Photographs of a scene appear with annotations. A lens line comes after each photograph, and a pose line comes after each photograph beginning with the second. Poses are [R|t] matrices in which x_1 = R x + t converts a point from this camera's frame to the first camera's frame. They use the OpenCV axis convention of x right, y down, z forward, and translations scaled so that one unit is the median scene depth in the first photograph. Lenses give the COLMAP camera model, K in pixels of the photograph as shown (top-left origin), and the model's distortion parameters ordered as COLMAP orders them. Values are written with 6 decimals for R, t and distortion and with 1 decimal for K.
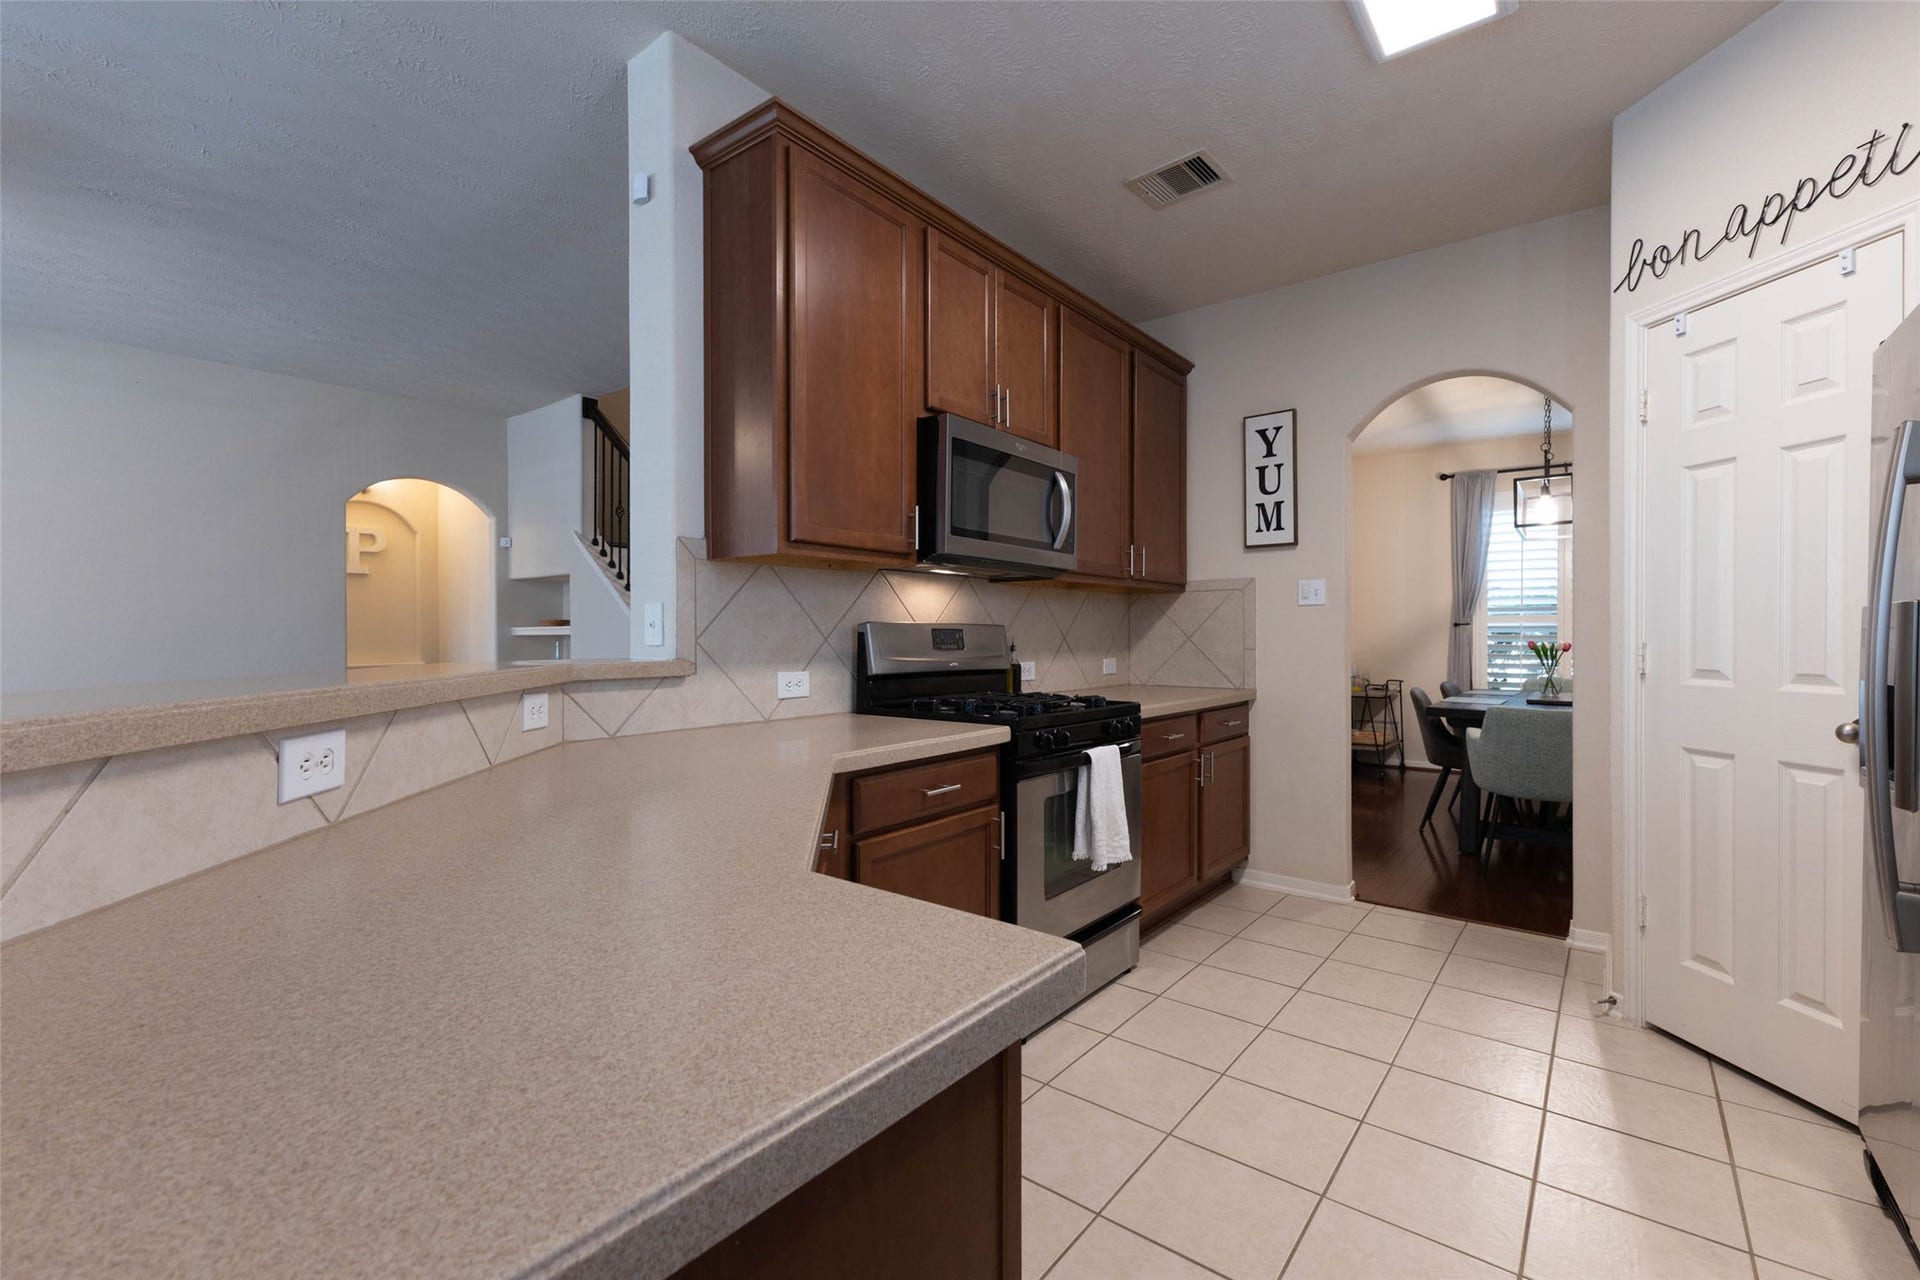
lens RADIAL K [[840.0, 0, 964.3], [0, 840.0, 643.9], [0, 0, 1]] dist [0.011010, -0.003063]
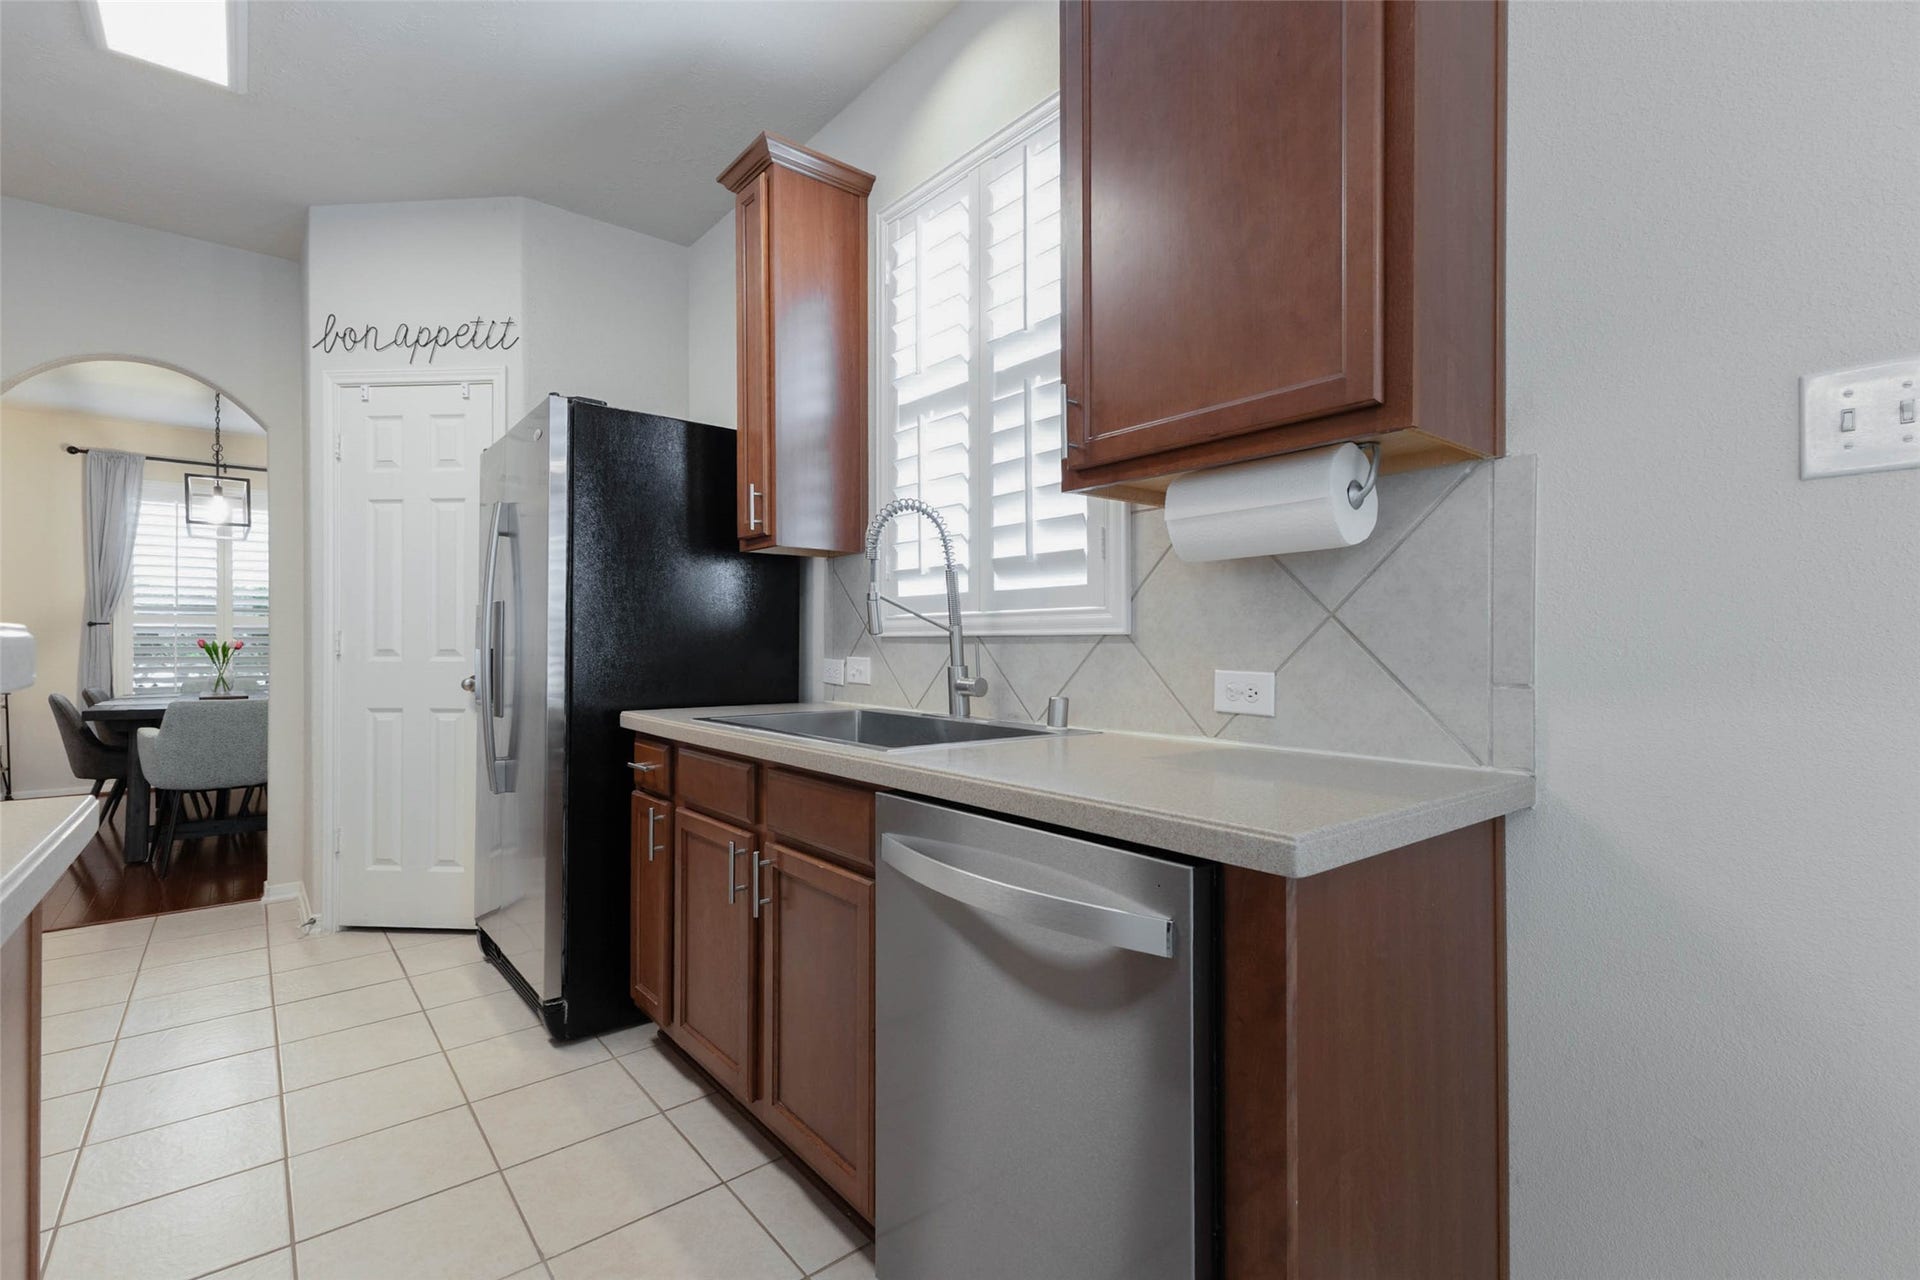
lens RADIAL K [[863.7, 0, 964.4], [0, 863.7, 639.2], [0, 0, 1]] dist [0.001723, 0.002861]
pose [[0.217009, 0.009562, 0.976123, -0.223127], [0.009813, 0.999880, -0.011976, 0.030626], [-0.976120, 0.012177, 0.216889, -0.174347]]
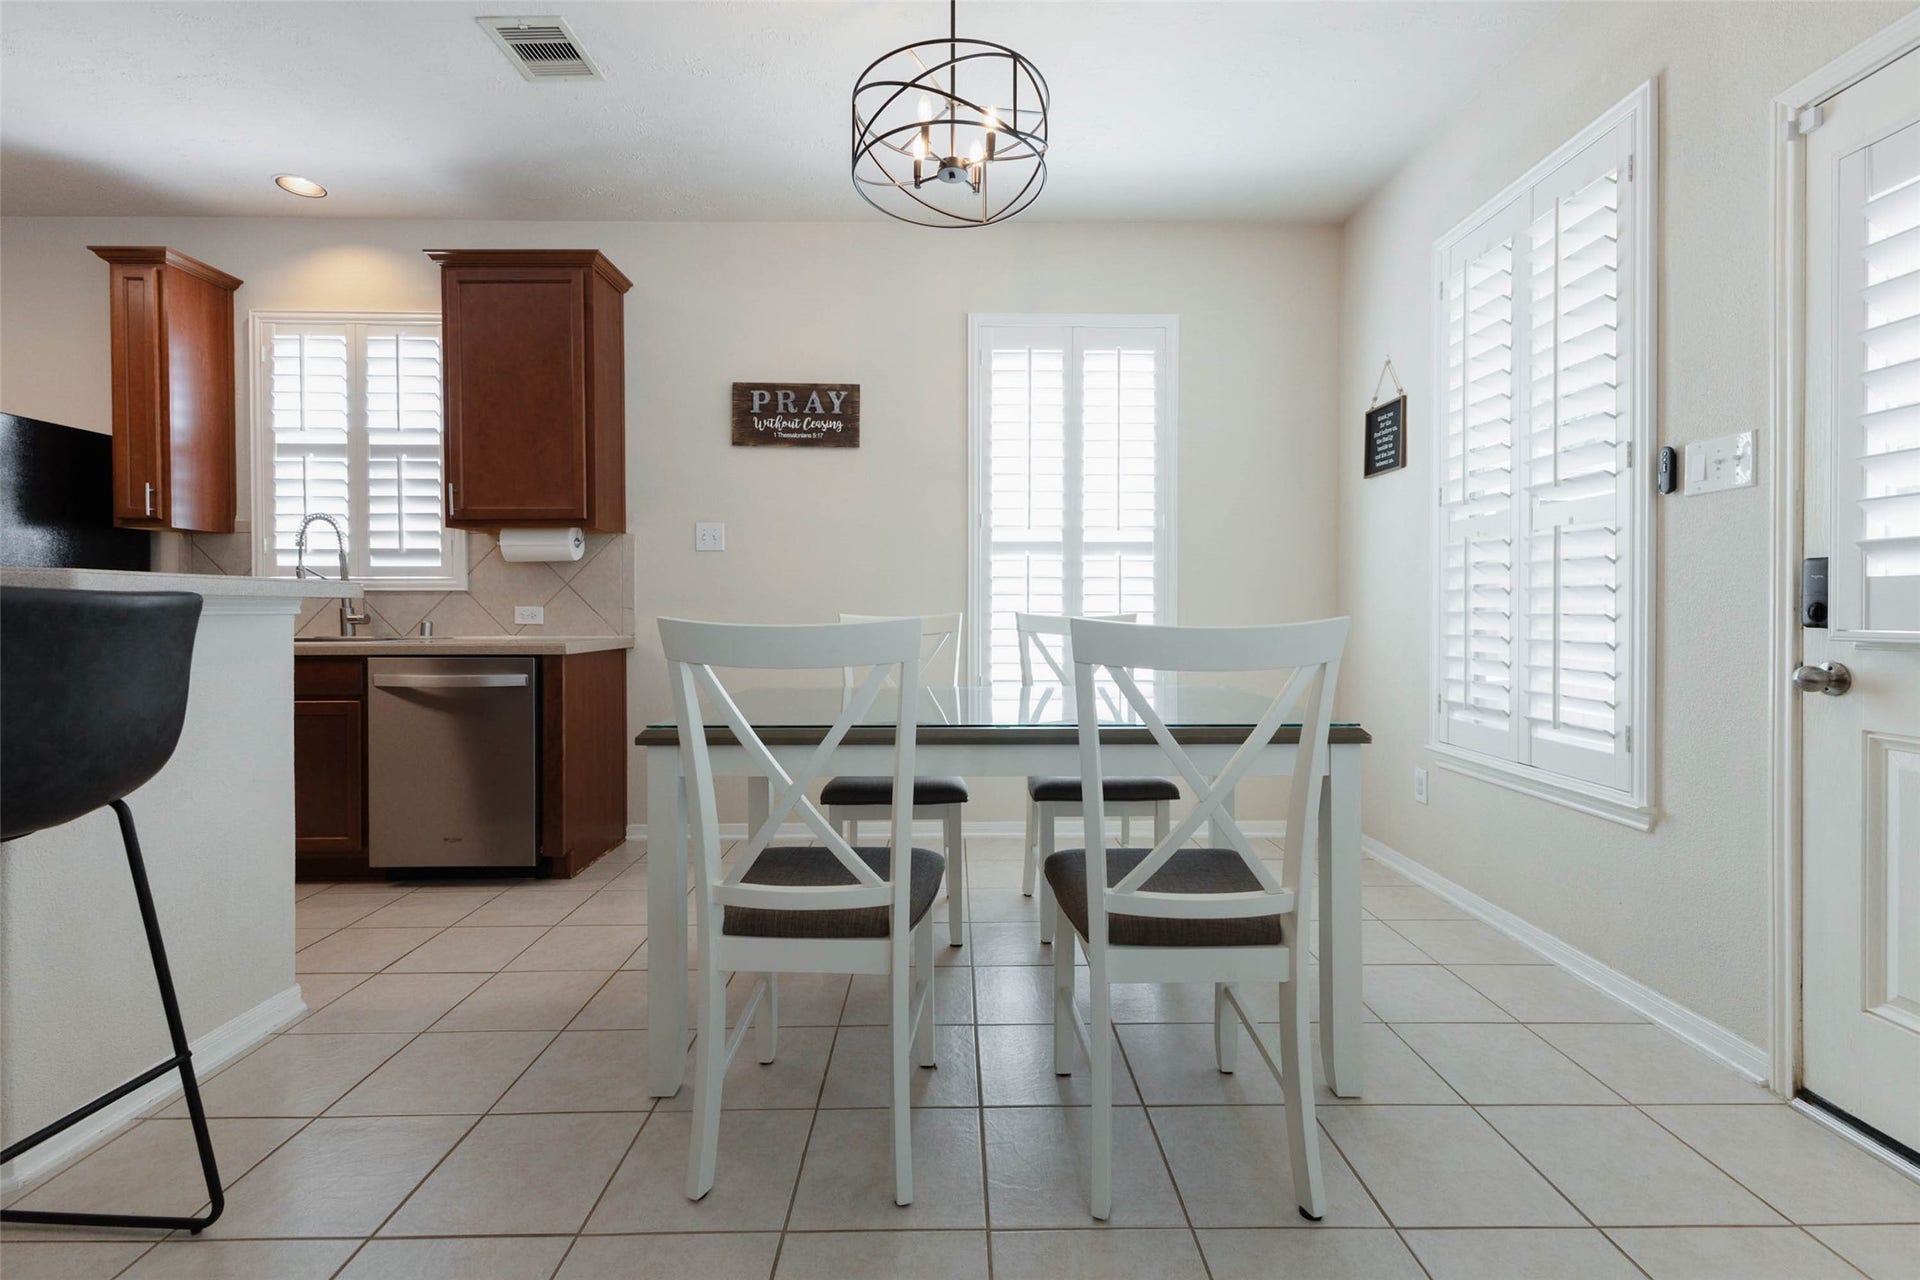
lens RADIAL K [[863.7, 0, 961.6], [0, 863.7, 609.1], [0, 0, 1]] dist [0.001723, 0.002861]
pose [[-0.625048, -0.002529, 0.780582, -1.062866], [0.013862, 0.999801, 0.014340, 0.040019], [-0.780463, 0.019783, -0.624889, 0.071394]]
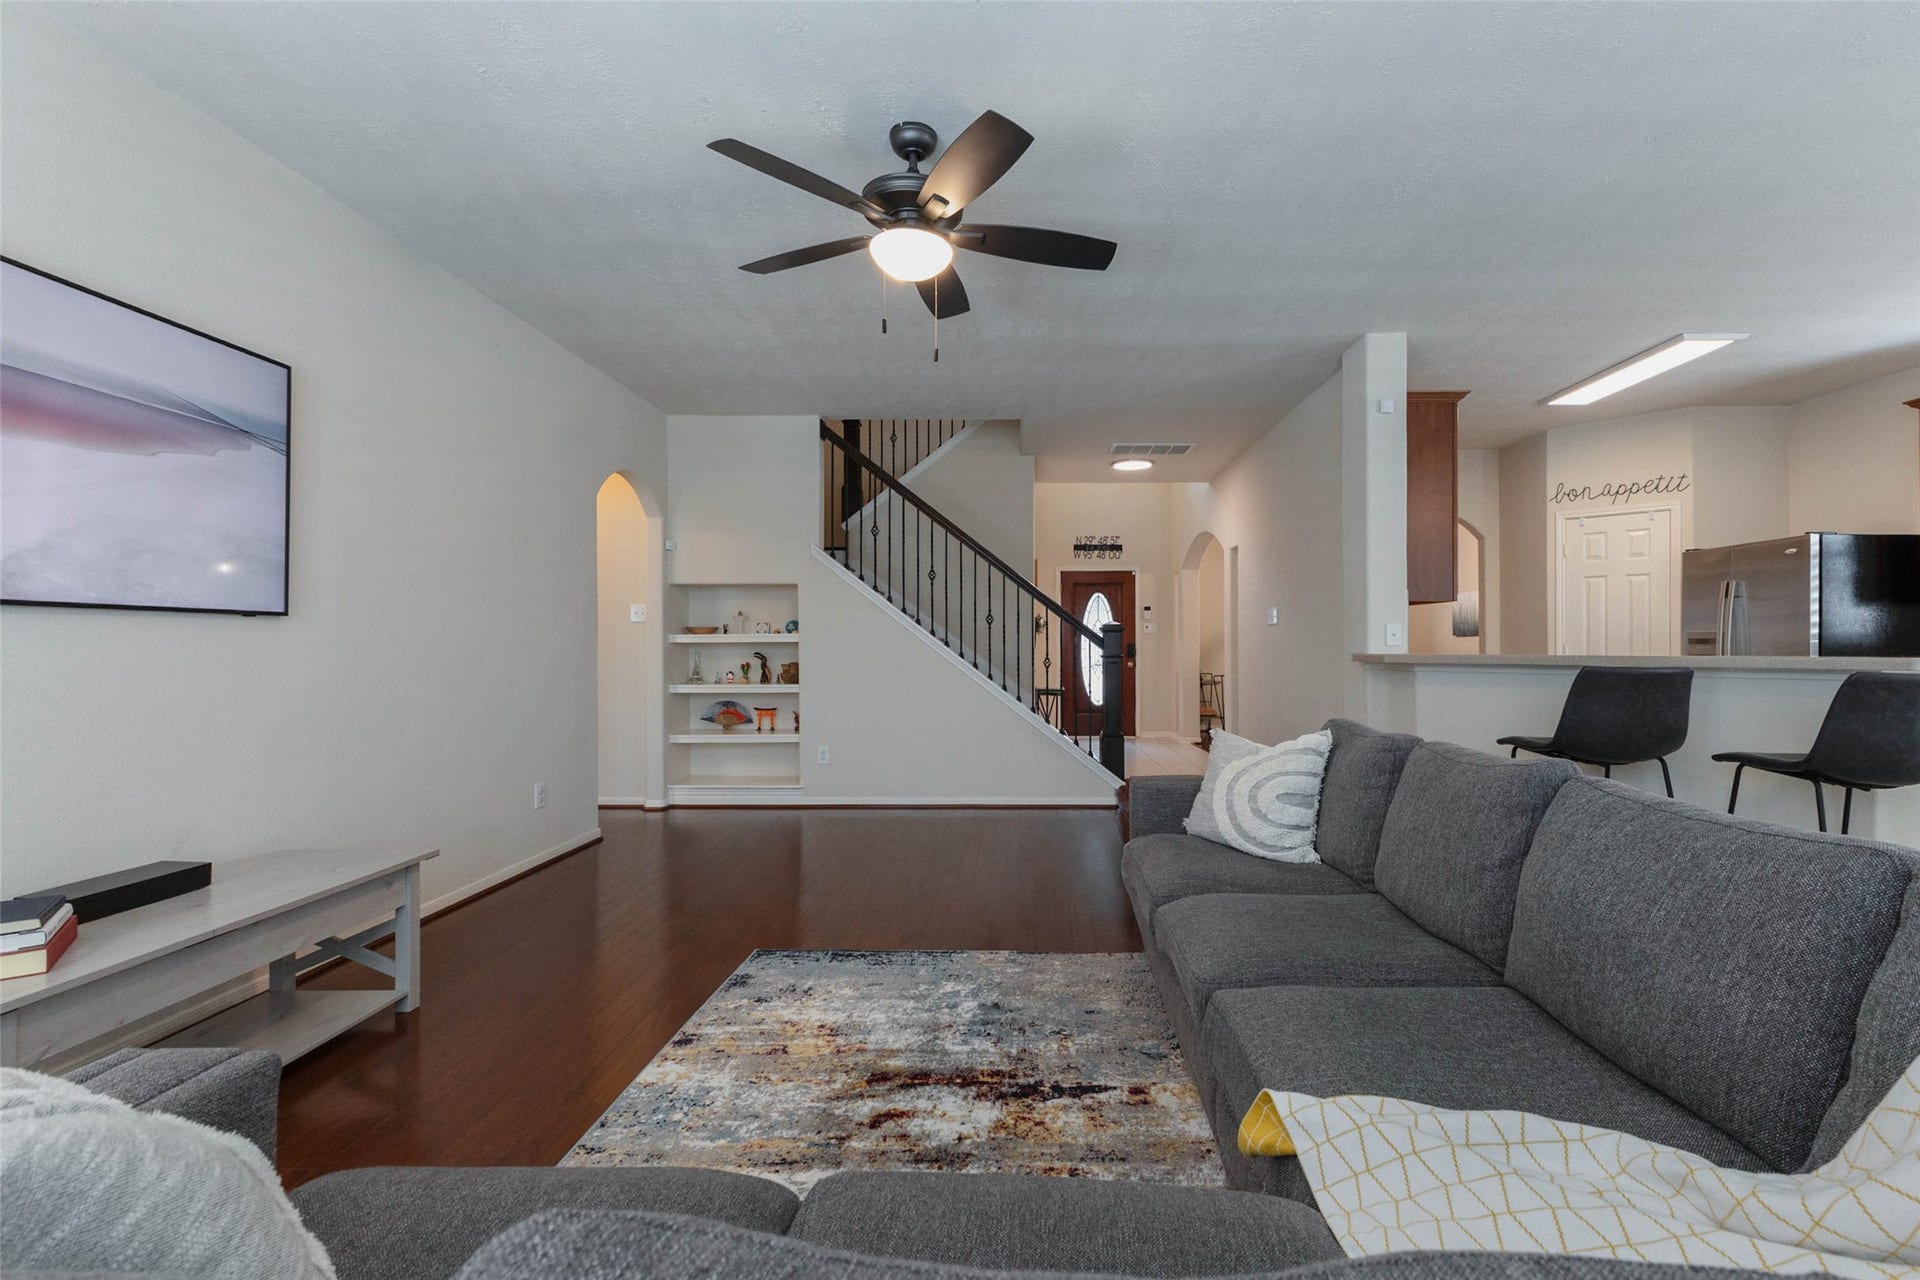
lens RADIAL K [[840.0, 0, 1018.6], [0, 840.0, 646.6], [0, 0, 1]] dist [0.011010, -0.003063]
pose [[0.787534, -0.000464, 0.616272, -1.673933], [0.007165, 0.999939, -0.008403, 0.011125], [-0.616230, 0.011033, 0.787489, 0.024226]]
